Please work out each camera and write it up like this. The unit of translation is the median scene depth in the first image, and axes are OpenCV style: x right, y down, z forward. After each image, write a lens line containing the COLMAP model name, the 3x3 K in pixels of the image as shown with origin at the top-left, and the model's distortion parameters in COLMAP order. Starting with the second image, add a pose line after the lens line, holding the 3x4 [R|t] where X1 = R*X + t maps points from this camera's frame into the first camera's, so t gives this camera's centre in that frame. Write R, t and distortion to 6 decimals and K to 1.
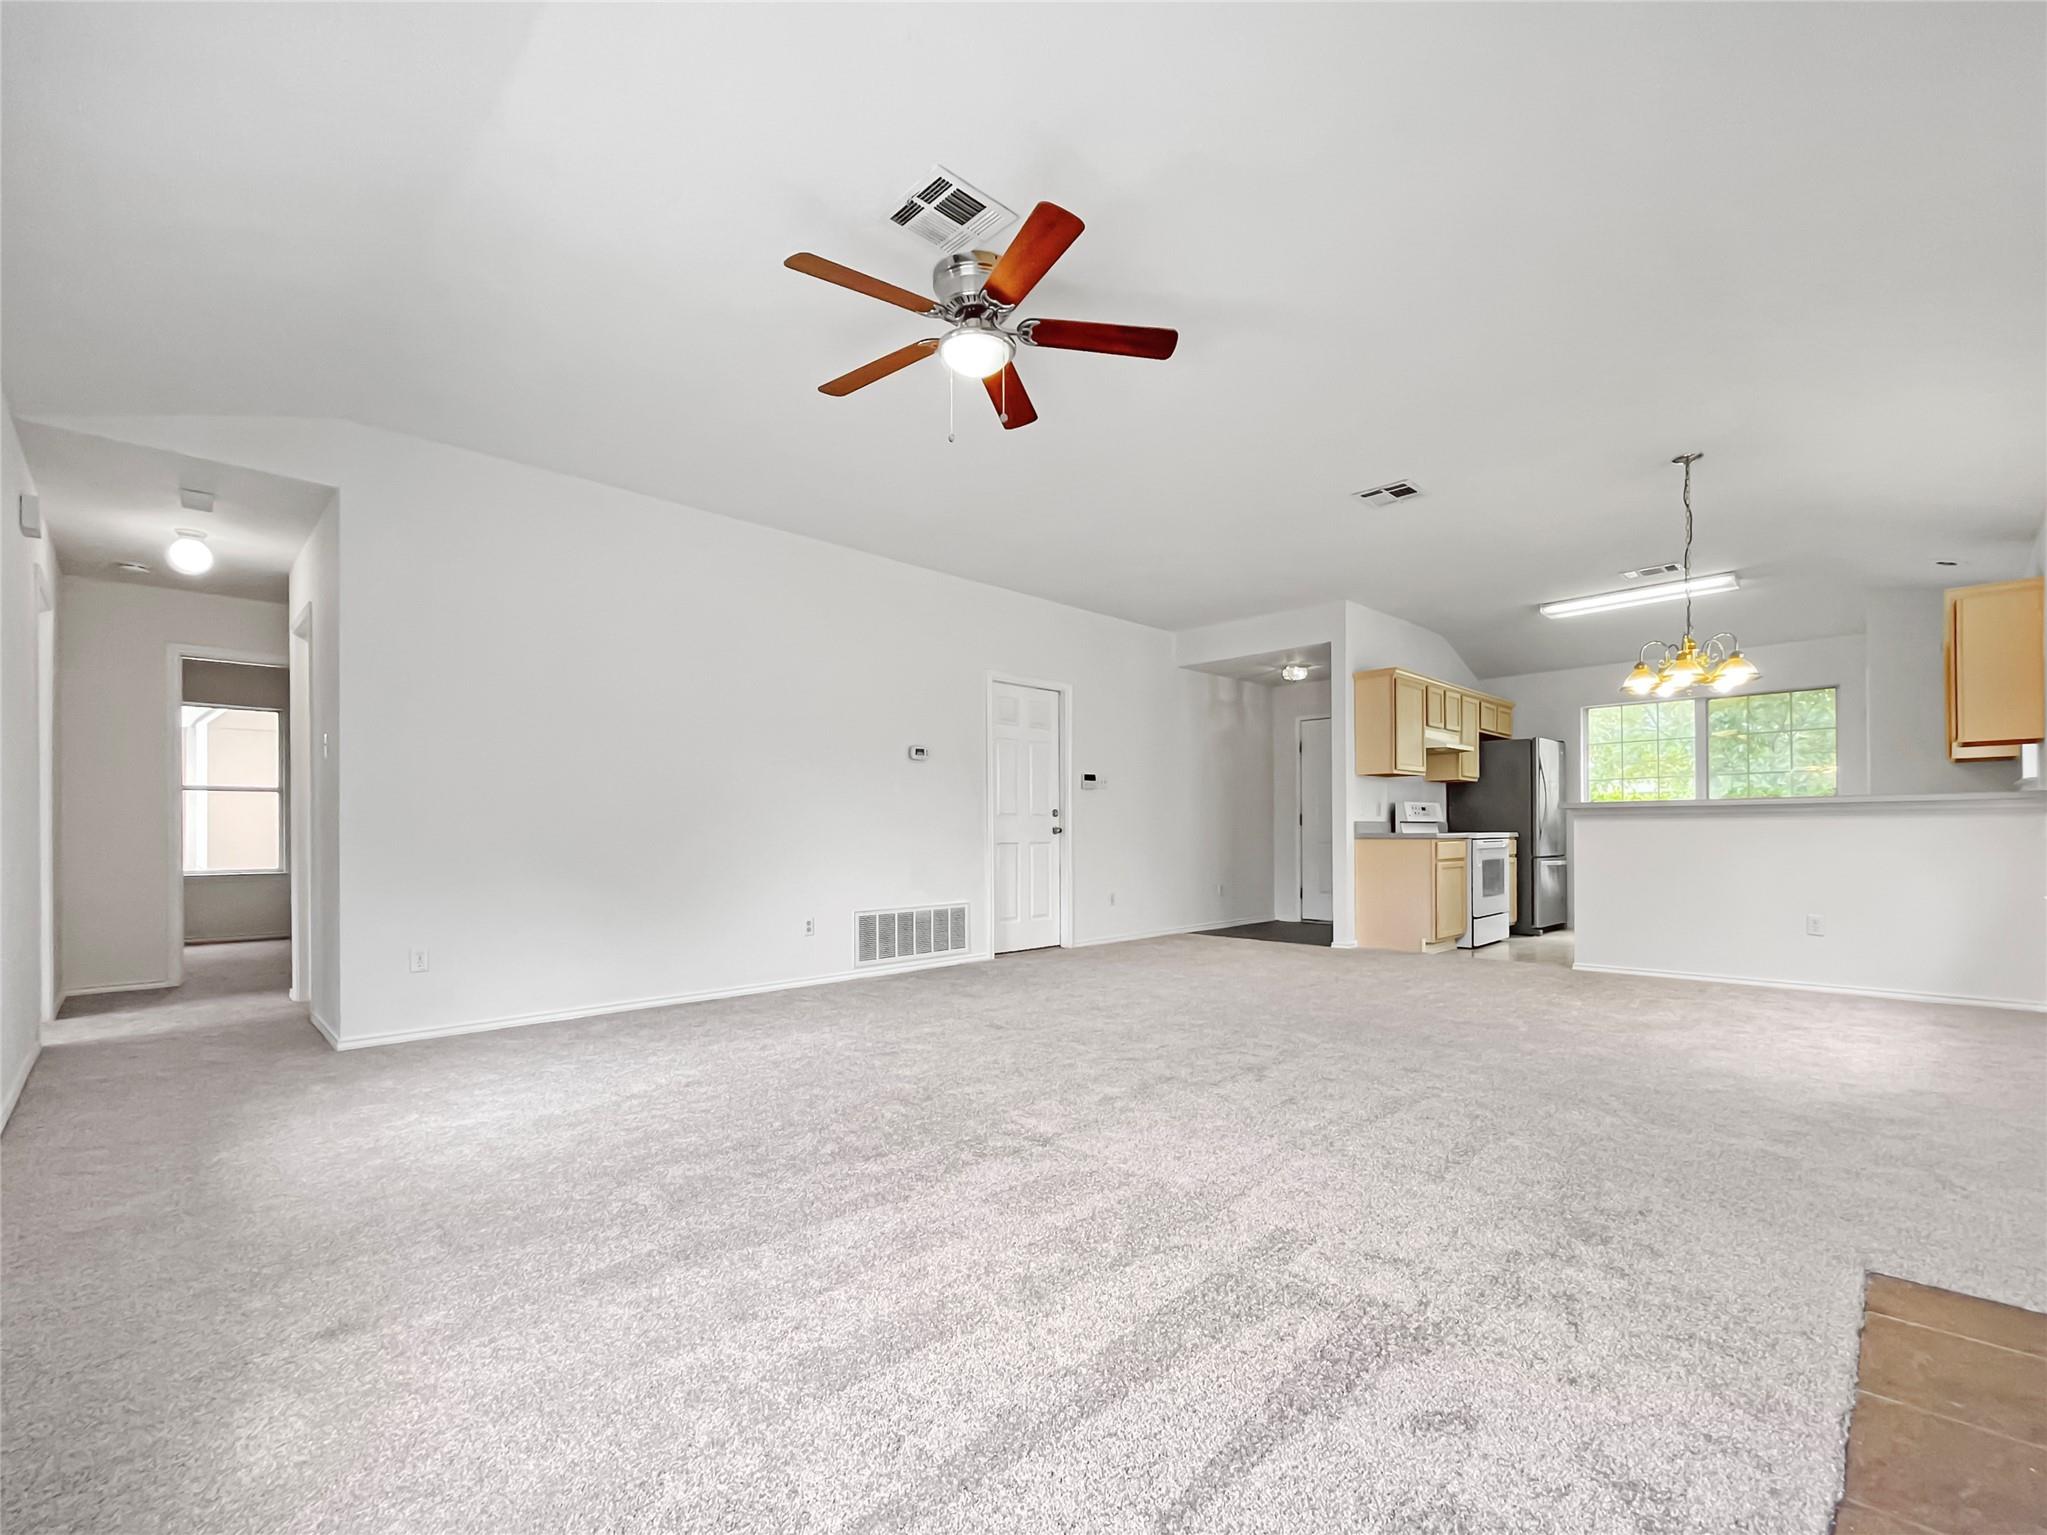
lens RADIAL K [[907.9, 0, 1017.5], [0, 907.9, 812.2], [0, 0, 1]] dist [0.022114, 0.000072]
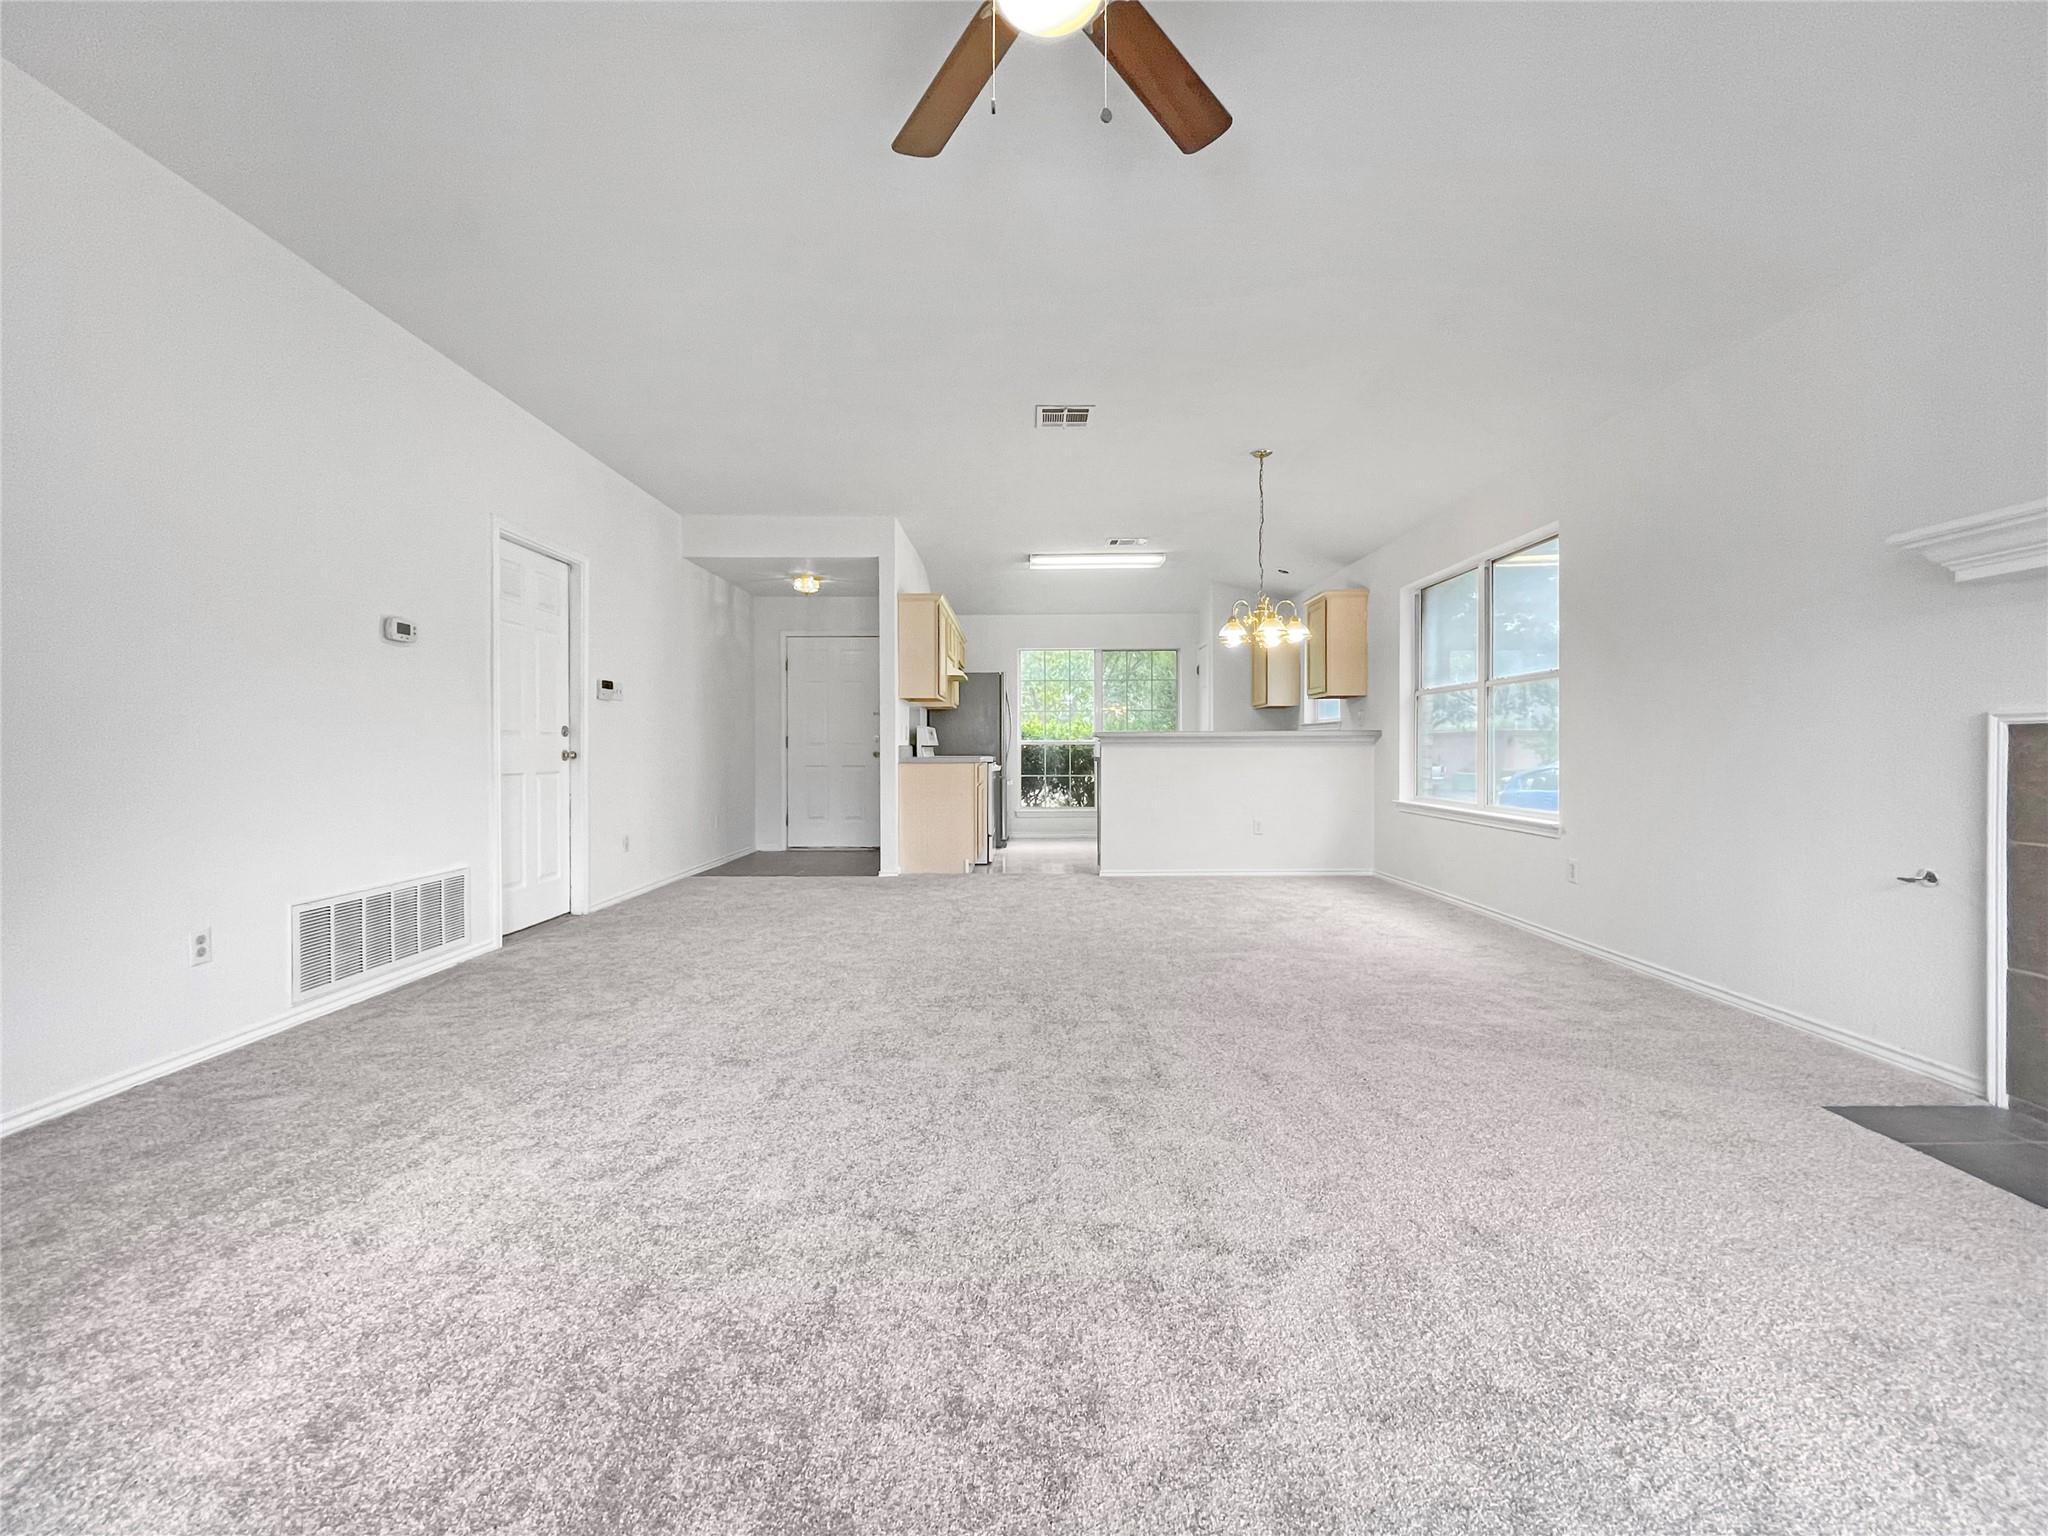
lens RADIAL K [[866.1, 0, 1021.7], [0, 866.1, 745.6], [0, 0, 1]] dist [-0.002720, 0.003627]
pose [[0.702491, 0.006283, 0.711665, -0.221467], [-0.018190, 0.999793, 0.009129, -0.000511], [-0.711460, -0.019358, 0.702460, 0.286291]]
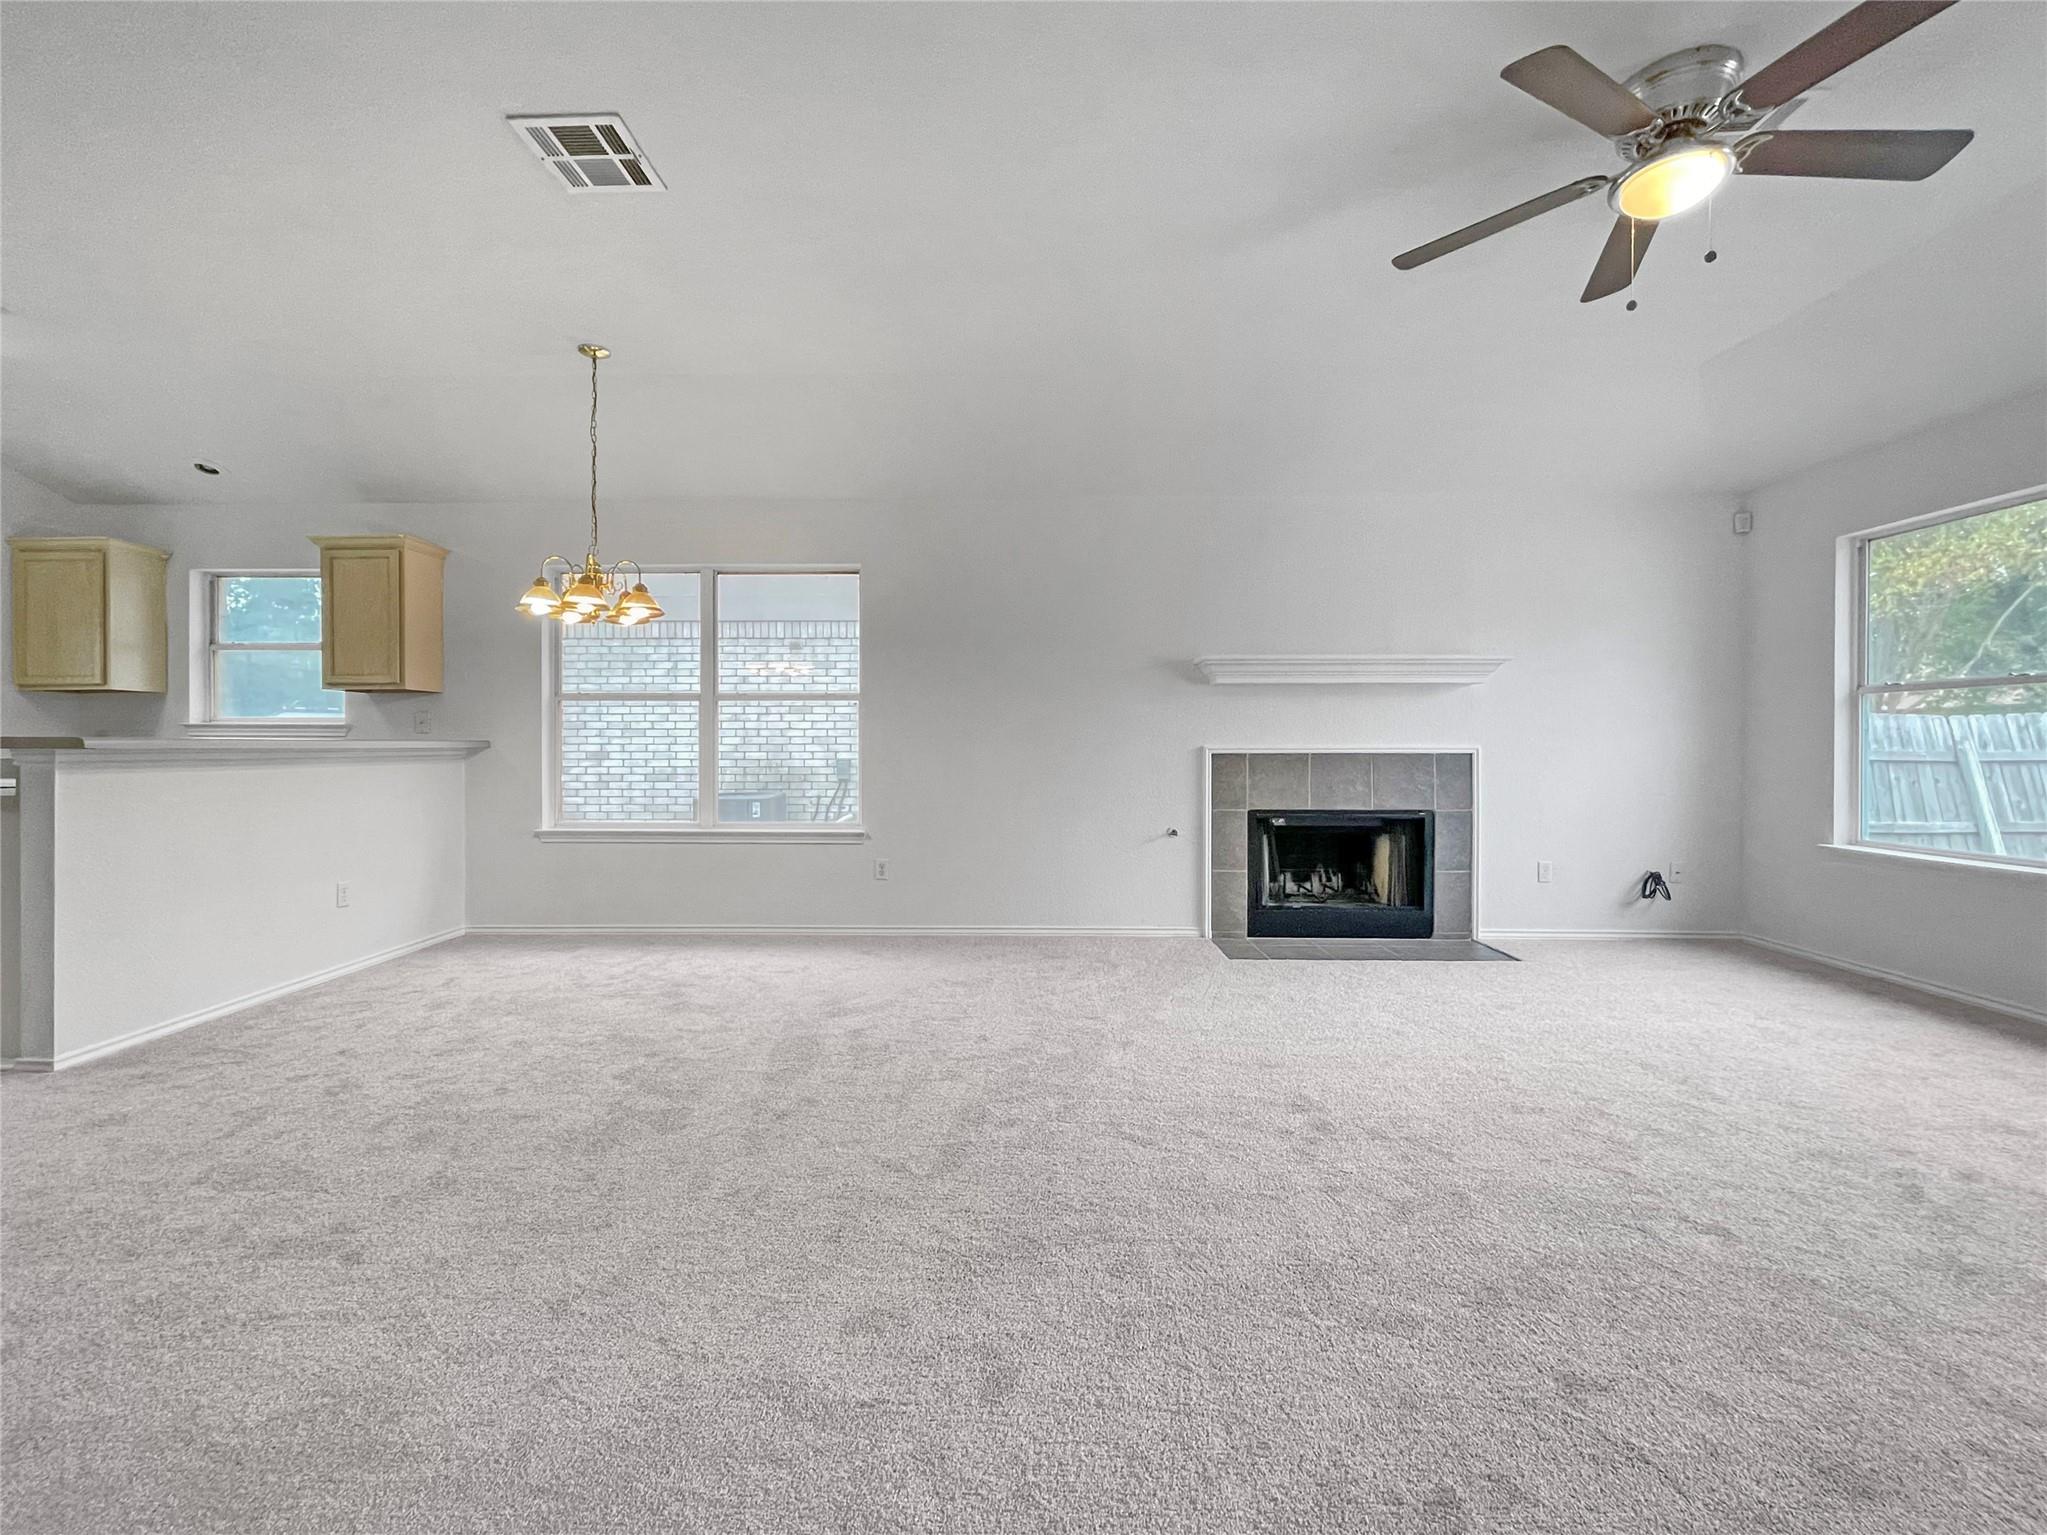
lens RADIAL K [[865.6, 0, 1021.2], [0, 865.6, 745.1], [0, 0, 1]] dist [-0.002720, 0.003627]
pose [[-0.699145, 0.005748, 0.714957, -0.094682], [-0.011789, 0.999739, -0.019566, -0.003761], [-0.714883, -0.022108, -0.698895, 0.898404]]
